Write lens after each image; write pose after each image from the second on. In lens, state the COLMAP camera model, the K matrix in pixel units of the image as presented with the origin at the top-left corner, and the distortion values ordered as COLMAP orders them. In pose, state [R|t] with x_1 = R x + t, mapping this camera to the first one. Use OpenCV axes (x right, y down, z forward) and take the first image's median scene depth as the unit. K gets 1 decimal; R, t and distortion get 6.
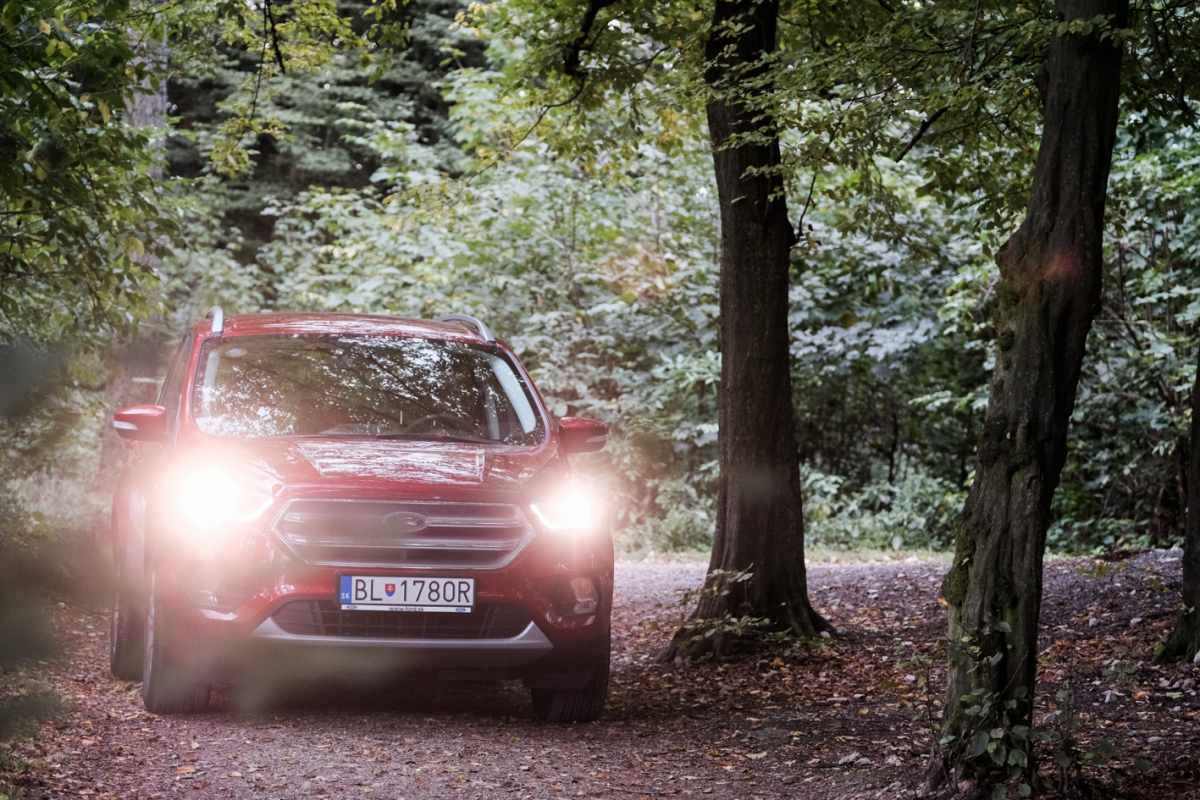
lens RADIAL K [[3917.9, 0, 600.0], [0, 3917.9, 400.0], [0, 0, 1]] dist [0.186439, 0.714636]
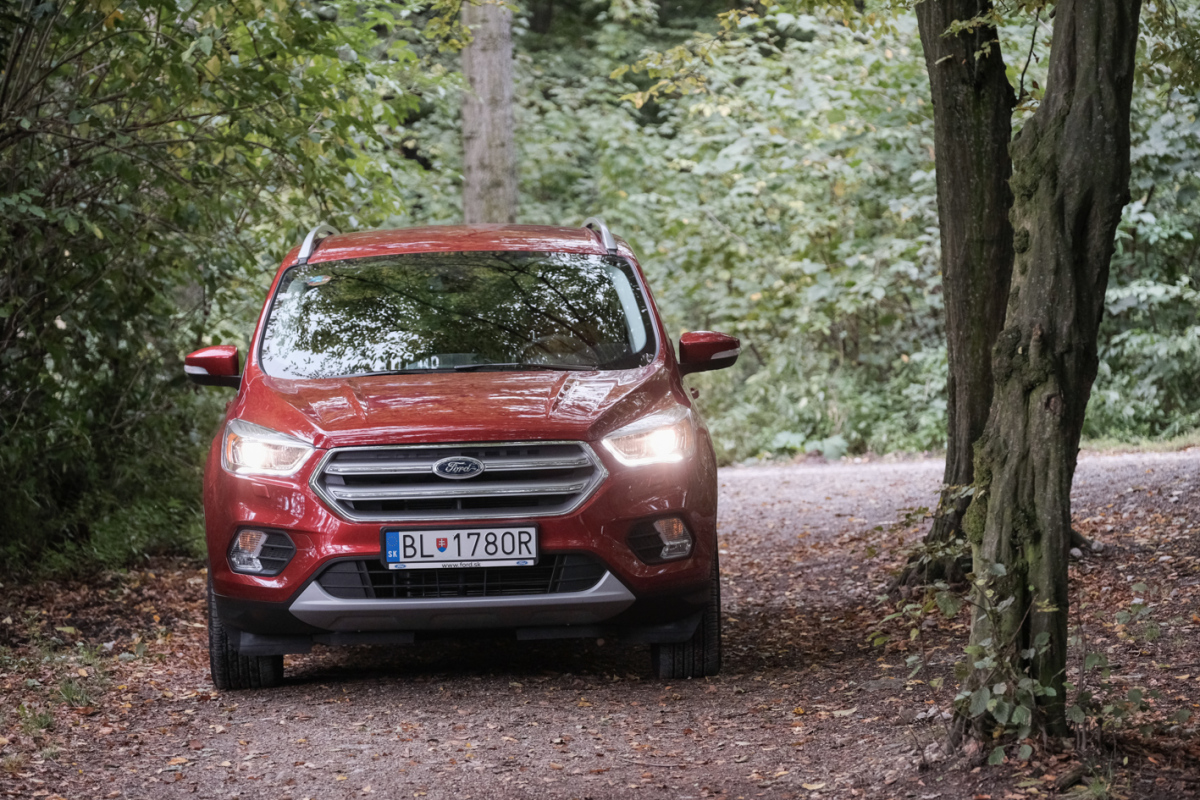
lens RADIAL K [[4614.2, 0, 600.0], [0, 4614.2, 400.0], [0, 0, 1]] dist [0.282125, -0.029887]
pose [[0.987035, -0.054028, -0.151136, 0.143531], [0.059213, 0.997794, 0.030021, -0.014276], [0.149180, -0.038581, 0.988057, -0.038704]]
